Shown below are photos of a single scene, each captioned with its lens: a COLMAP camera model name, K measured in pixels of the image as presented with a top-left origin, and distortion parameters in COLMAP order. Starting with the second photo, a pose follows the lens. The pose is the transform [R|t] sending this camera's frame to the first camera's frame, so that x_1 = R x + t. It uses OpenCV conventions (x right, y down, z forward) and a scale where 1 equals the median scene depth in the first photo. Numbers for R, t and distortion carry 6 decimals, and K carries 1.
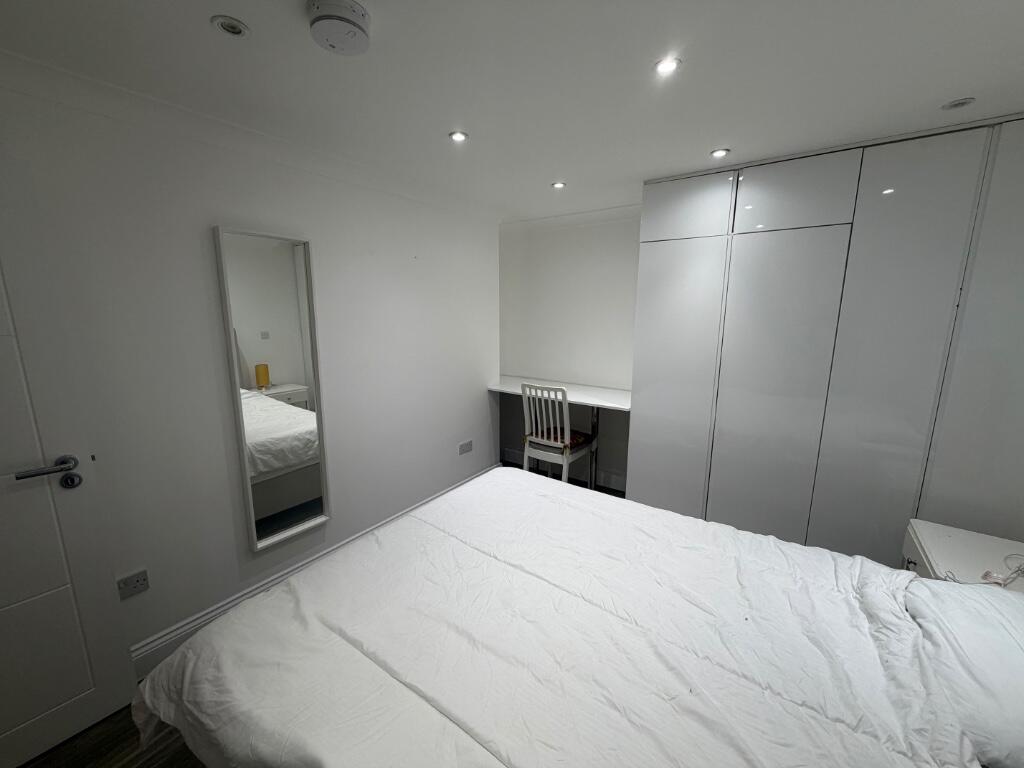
lens RADIAL K [[406.9, 0, 508.0], [0, 406.9, 384.6], [0, 0, 1]] dist [0.000544, 0.000337]
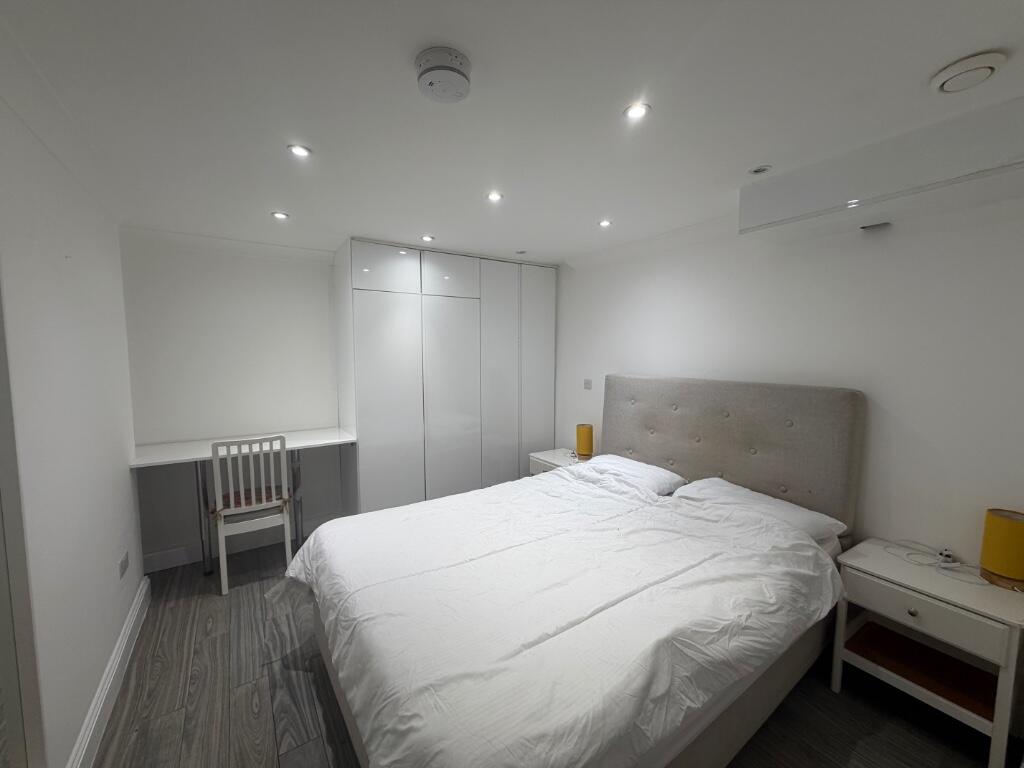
lens RADIAL K [[406.9, 0, 506.6], [0, 406.9, 383.4], [0, 0, 1]] dist [0.000544, 0.000337]
pose [[0.355725, -0.073416, 0.931703, -0.499301], [0.177317, 0.984105, 0.009846, -0.023778], [-0.917616, 0.161704, 0.363088, 0.210310]]
